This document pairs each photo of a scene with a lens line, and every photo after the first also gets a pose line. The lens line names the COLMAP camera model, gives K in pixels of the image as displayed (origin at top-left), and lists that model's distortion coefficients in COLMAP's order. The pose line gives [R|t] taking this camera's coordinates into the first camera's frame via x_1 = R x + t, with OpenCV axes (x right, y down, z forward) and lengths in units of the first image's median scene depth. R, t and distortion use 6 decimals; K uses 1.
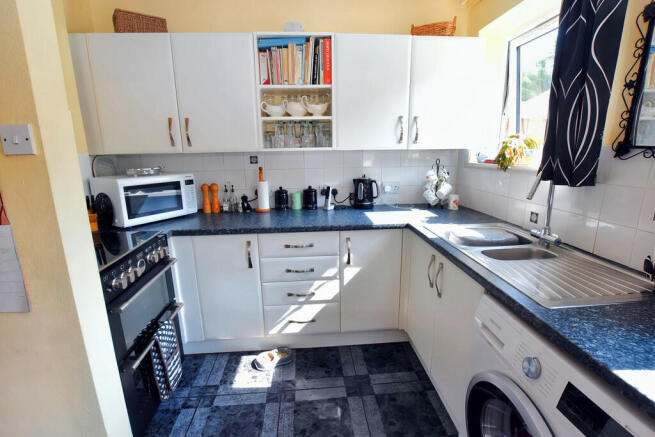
lens RADIAL K [[300.1, 0, 327.5], [0, 300.1, 218.5], [0, 0, 1]] dist [-0.046144, 0.013145]
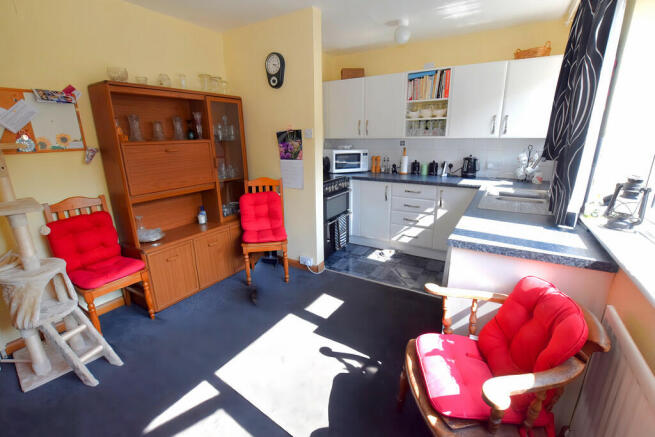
lens RADIAL K [[300.1, 0, 327.5], [0, 300.1, 218.5], [0, 0, 1]] dist [-0.046144, 0.013145]
pose [[0.802041, 0.159341, -0.575622, 0.524106], [-0.131095, 0.987220, 0.090616, 0.146664], [0.582704, 0.002783, 0.812679, -0.713592]]
